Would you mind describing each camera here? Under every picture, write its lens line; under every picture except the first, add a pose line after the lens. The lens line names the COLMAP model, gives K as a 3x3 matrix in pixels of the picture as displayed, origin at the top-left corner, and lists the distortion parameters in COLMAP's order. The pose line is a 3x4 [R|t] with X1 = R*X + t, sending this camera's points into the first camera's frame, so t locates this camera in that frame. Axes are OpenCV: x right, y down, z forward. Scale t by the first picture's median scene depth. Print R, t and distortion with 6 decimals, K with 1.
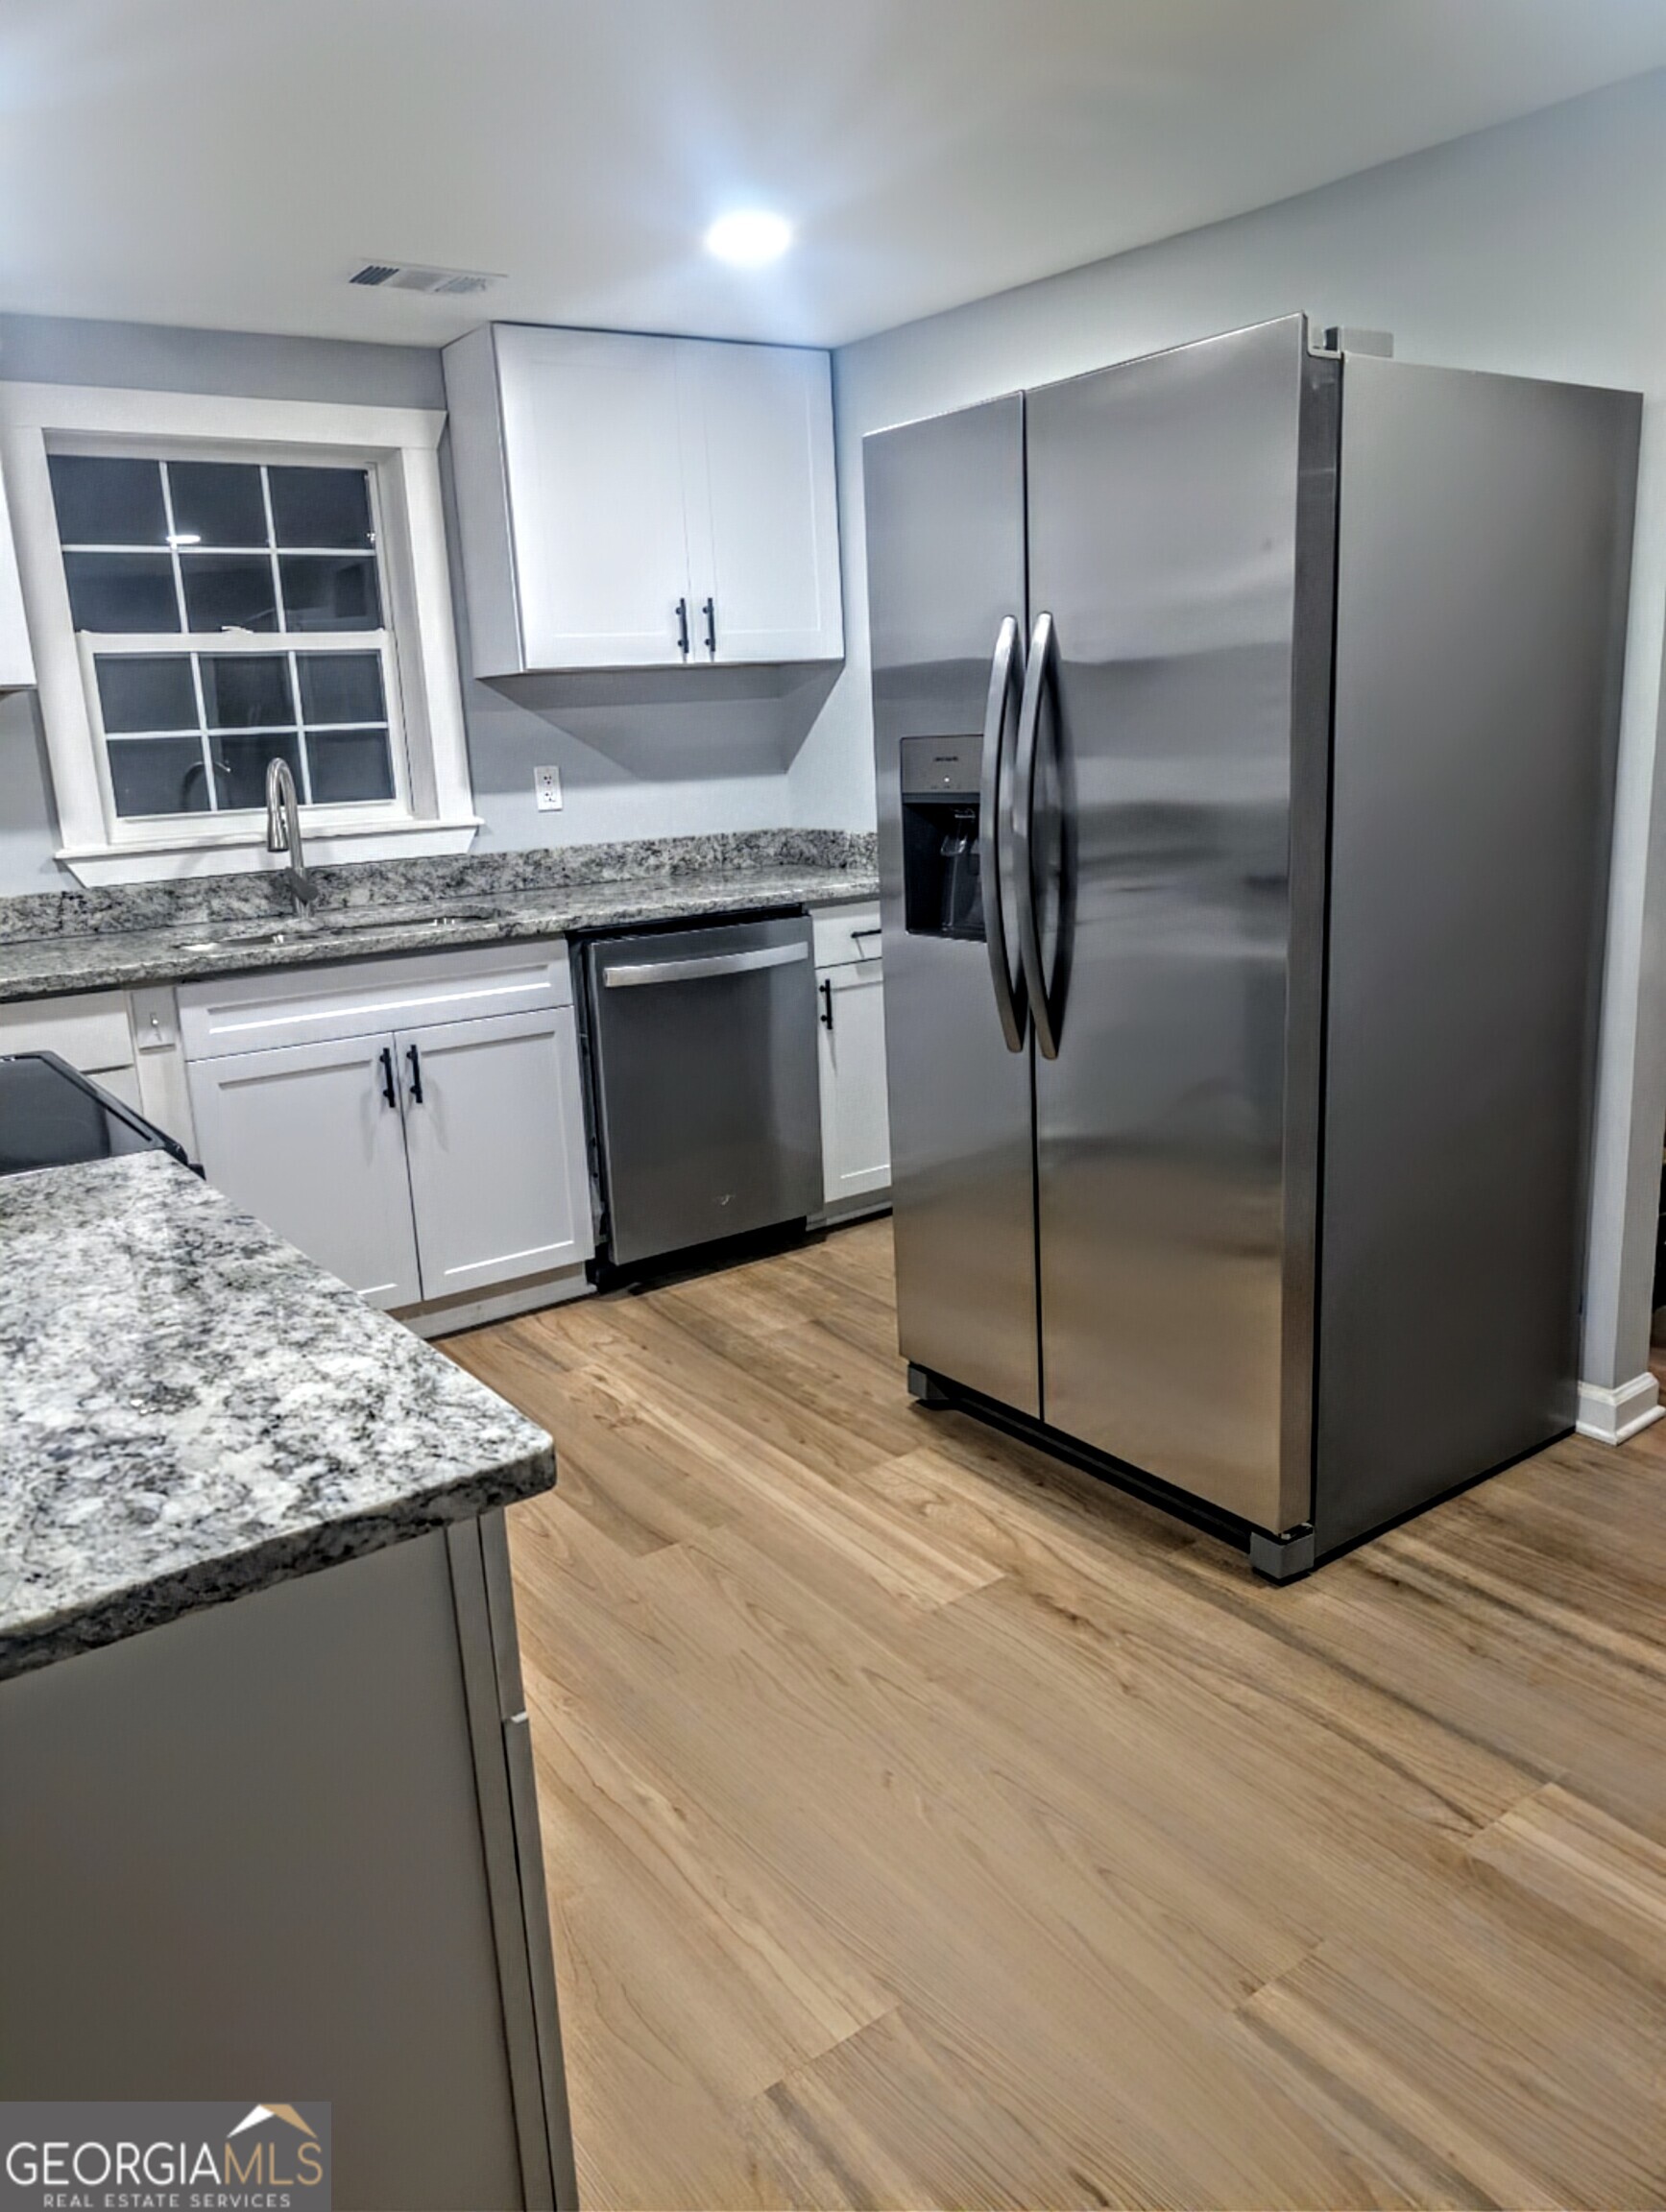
lens RADIAL K [[1579.5, 0, 820.2], [0, 1579.5, 1087.0], [0, 0, 1]] dist [0.011290, -0.005372]
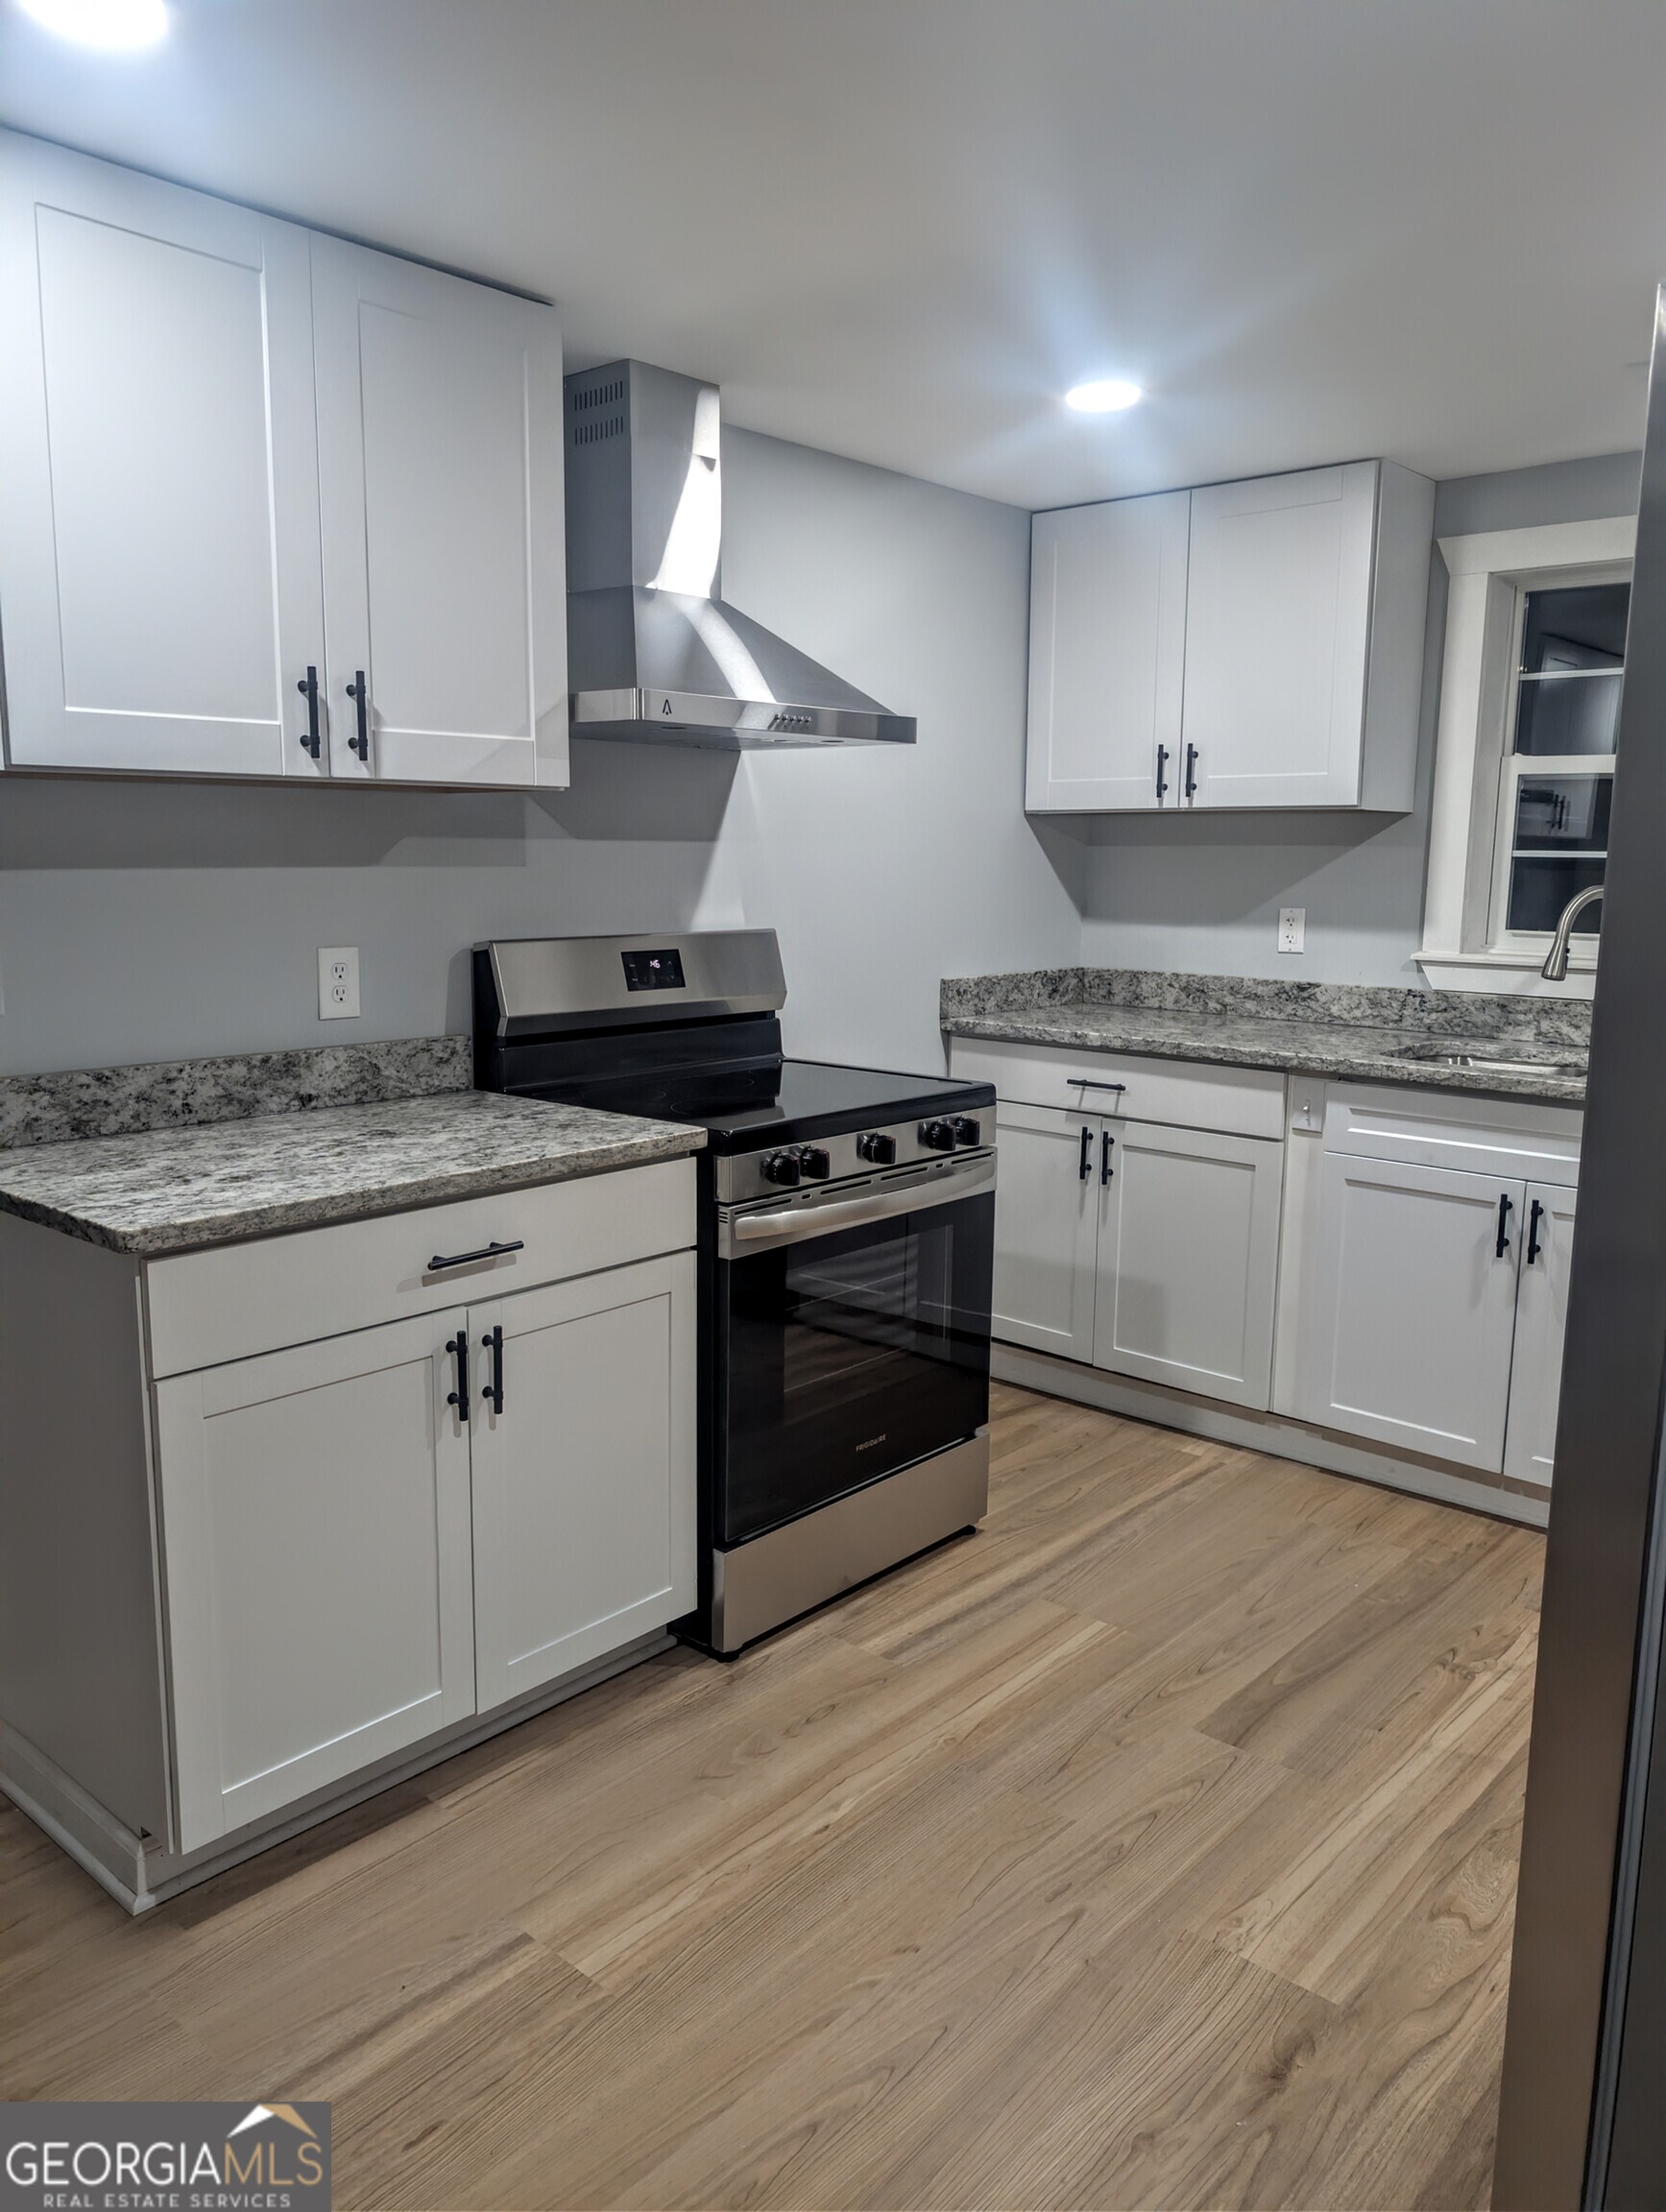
lens RADIAL K [[1579.5, 0, 819.1], [0, 1579.5, 1115.3], [0, 0, 1]] dist [0.011290, -0.005372]
pose [[0.232395, 0.212041, -0.949227, 0.539464], [-0.246322, 0.956961, 0.153462, -0.119866], [0.940913, 0.198152, 0.274624, 0.372267]]
